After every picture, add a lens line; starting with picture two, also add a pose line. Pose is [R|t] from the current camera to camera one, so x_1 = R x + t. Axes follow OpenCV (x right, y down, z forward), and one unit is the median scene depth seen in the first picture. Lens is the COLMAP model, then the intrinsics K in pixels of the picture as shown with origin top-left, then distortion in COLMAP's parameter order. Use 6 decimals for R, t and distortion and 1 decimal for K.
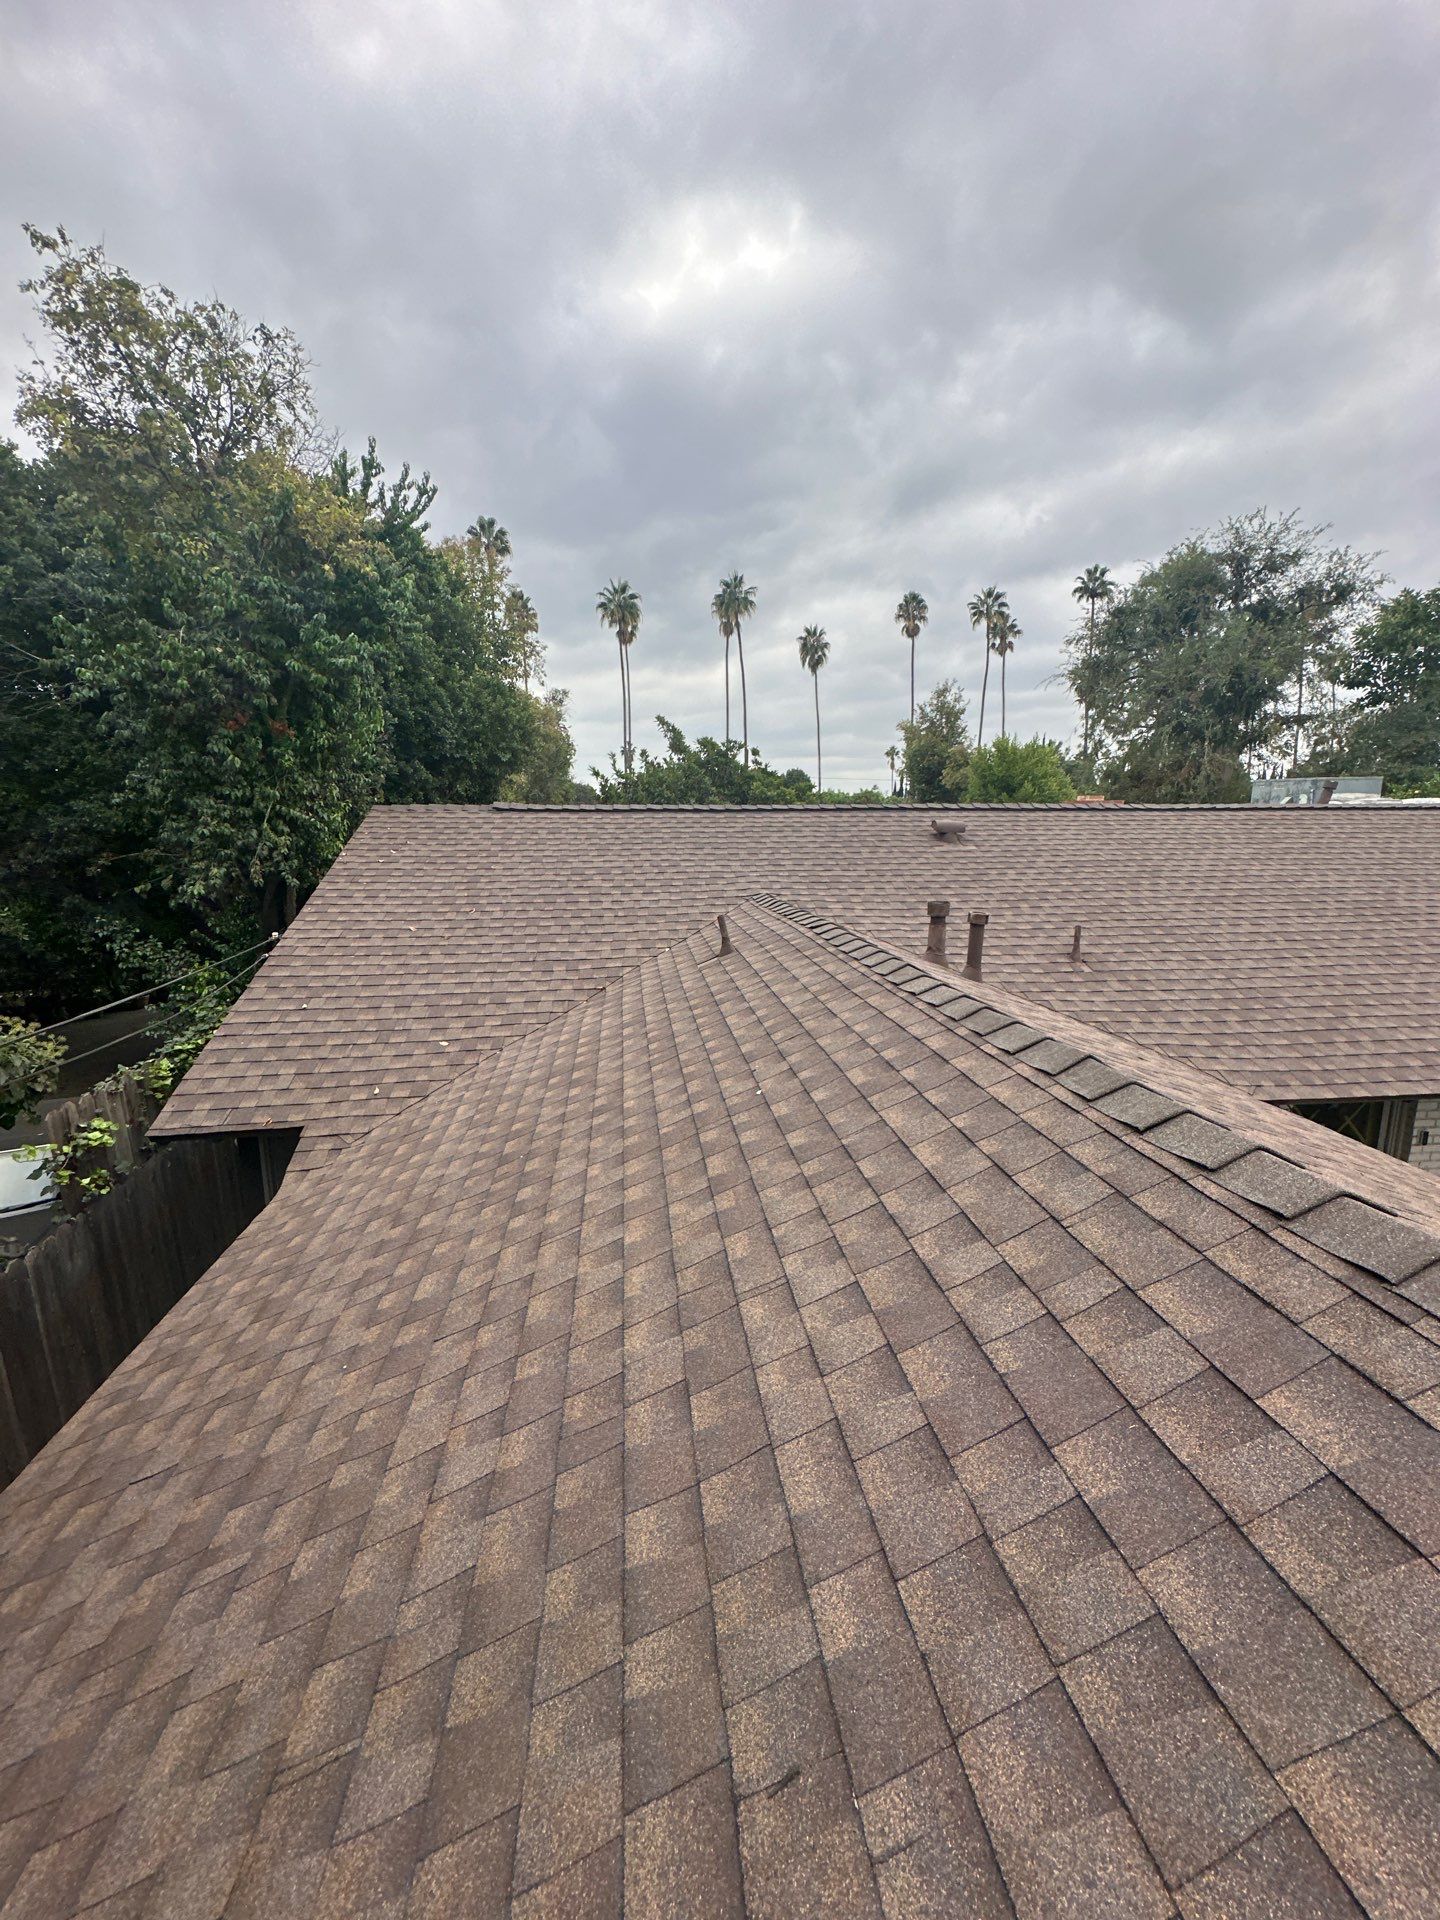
lens RADIAL K [[766.3, 0, 719.2], [0, 766.3, 957.9], [0, 0, 1]] dist [-0.003076, 0.000804]
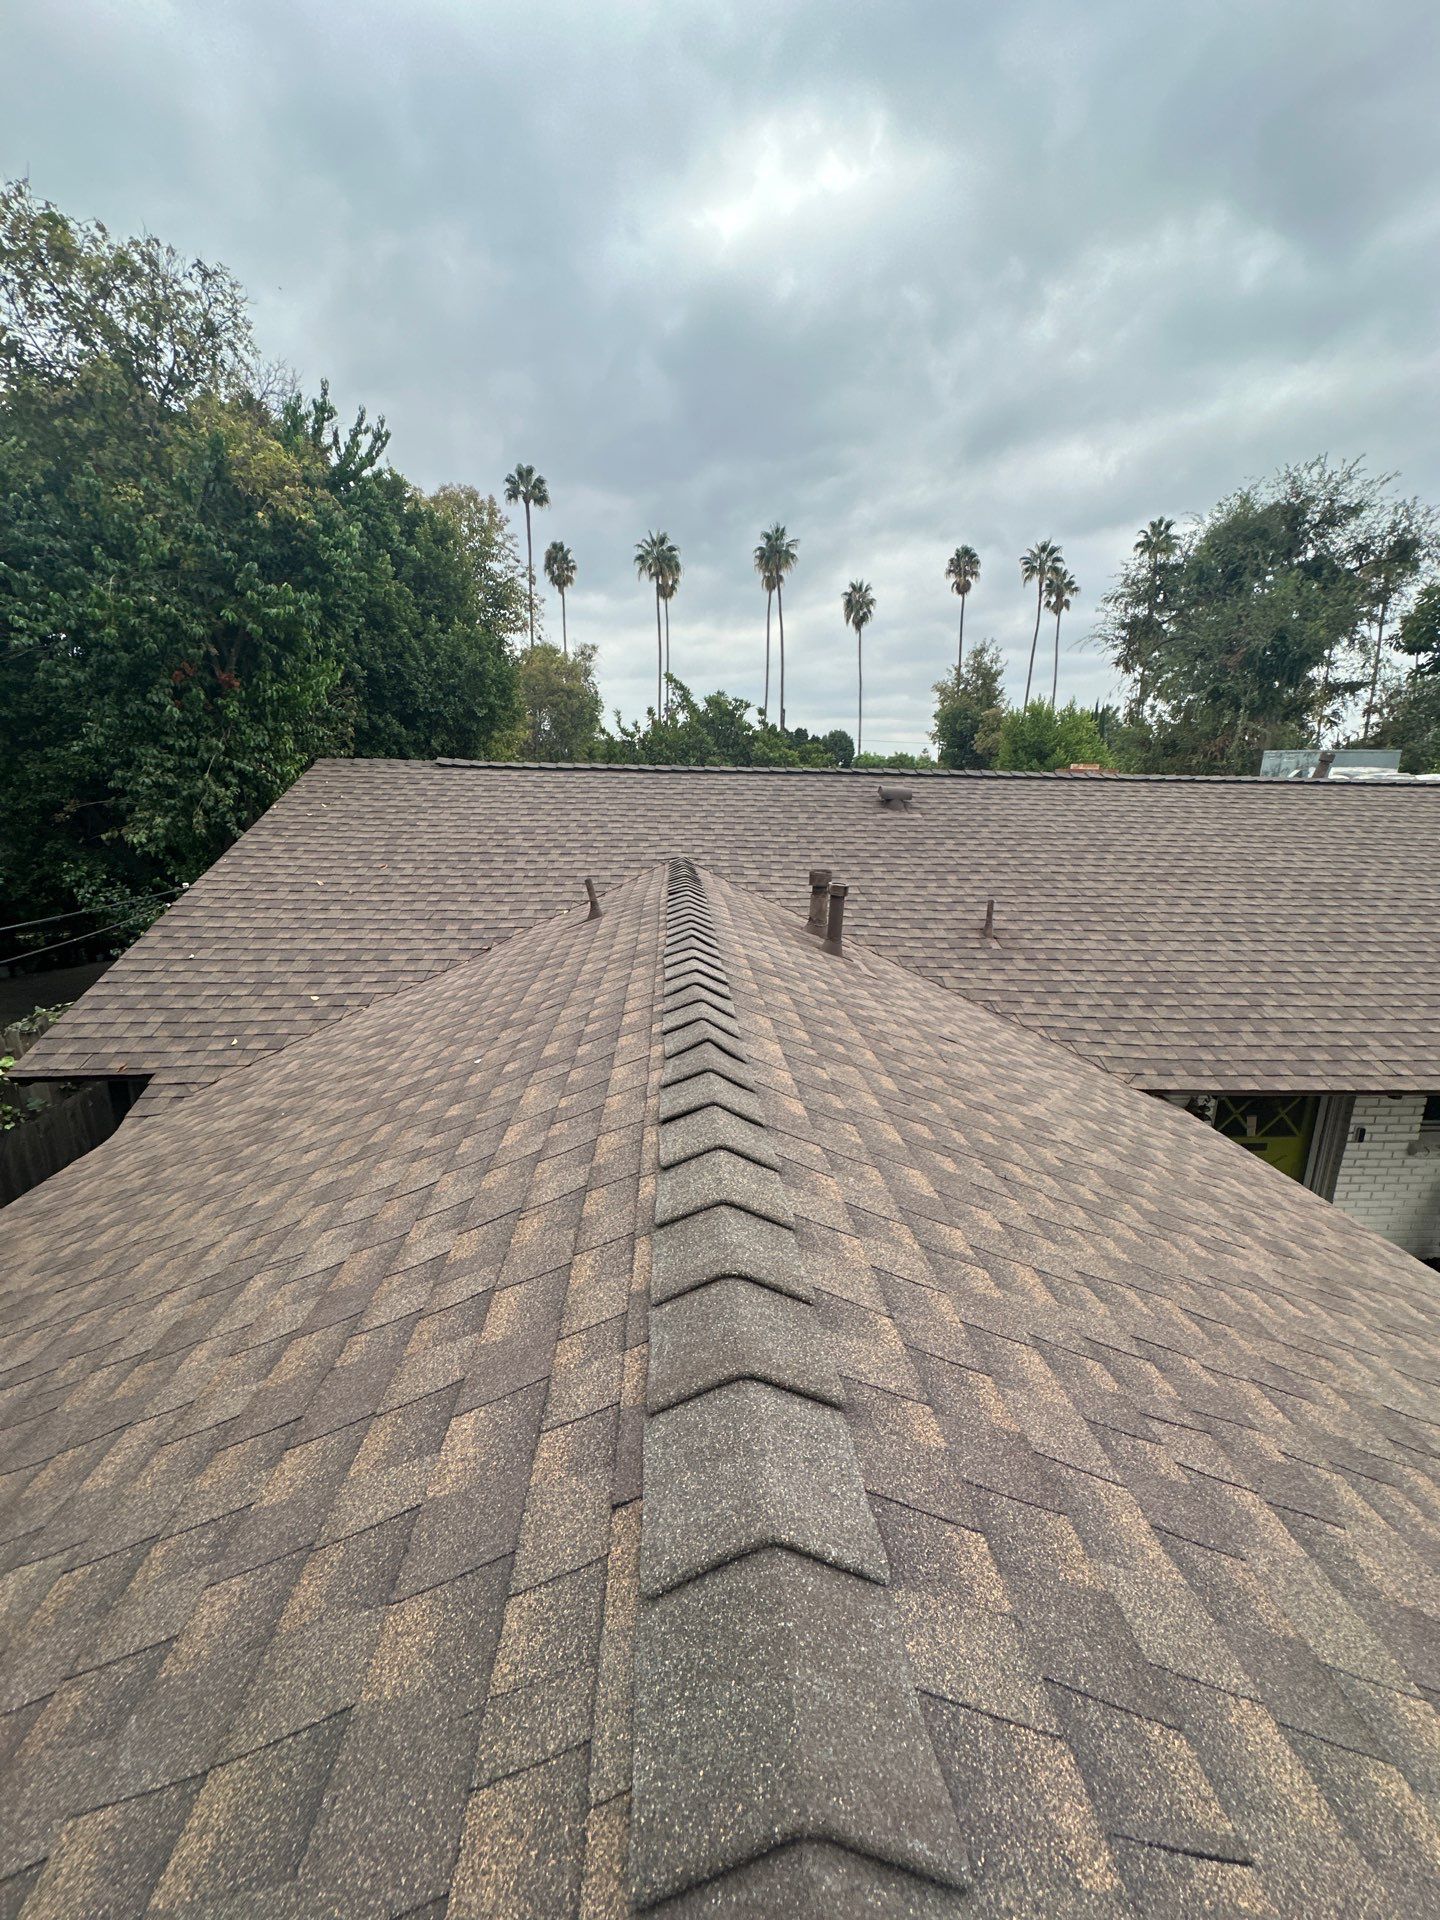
lens RADIAL K [[766.3, 0, 719.2], [0, 766.3, 957.9], [0, 0, 1]] dist [-0.003076, 0.000804]
pose [[0.997978, 0.034664, -0.053272, 0.161447], [-0.031994, 0.998228, 0.050182, -0.006340], [0.054918, -0.048376, 0.997318, 0.017040]]
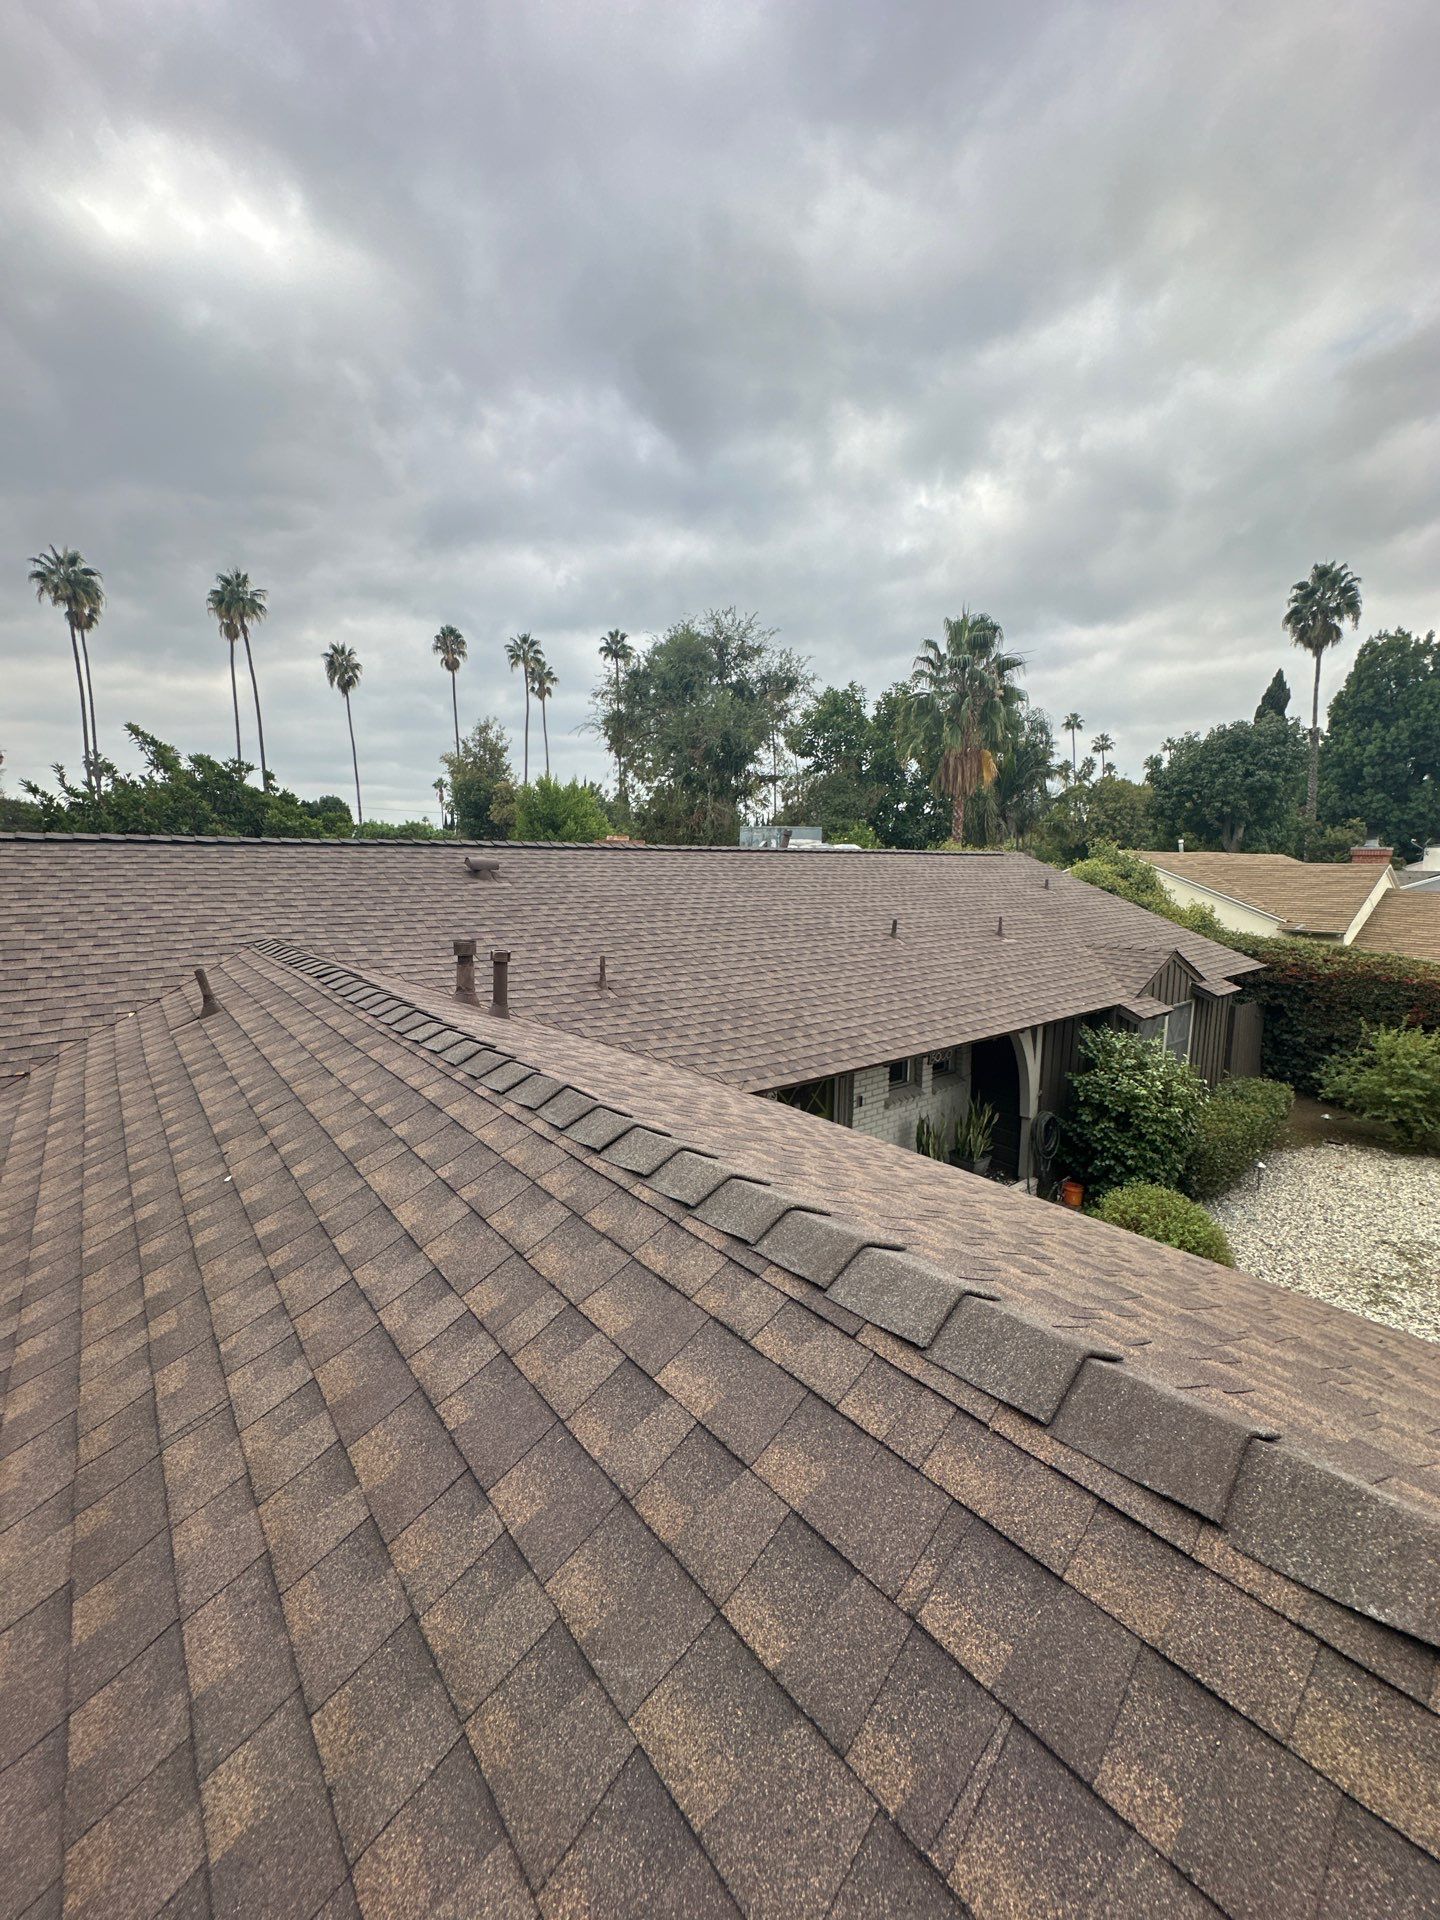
lens RADIAL K [[766.3, 0, 719.2], [0, 766.3, 957.9], [0, 0, 1]] dist [-0.003076, 0.000804]
pose [[0.848506, -0.057506, 0.526052, 0.032335], [0.080185, 0.996571, -0.020394, -0.003610], [-0.523075, 0.059486, 0.850208, -0.011435]]
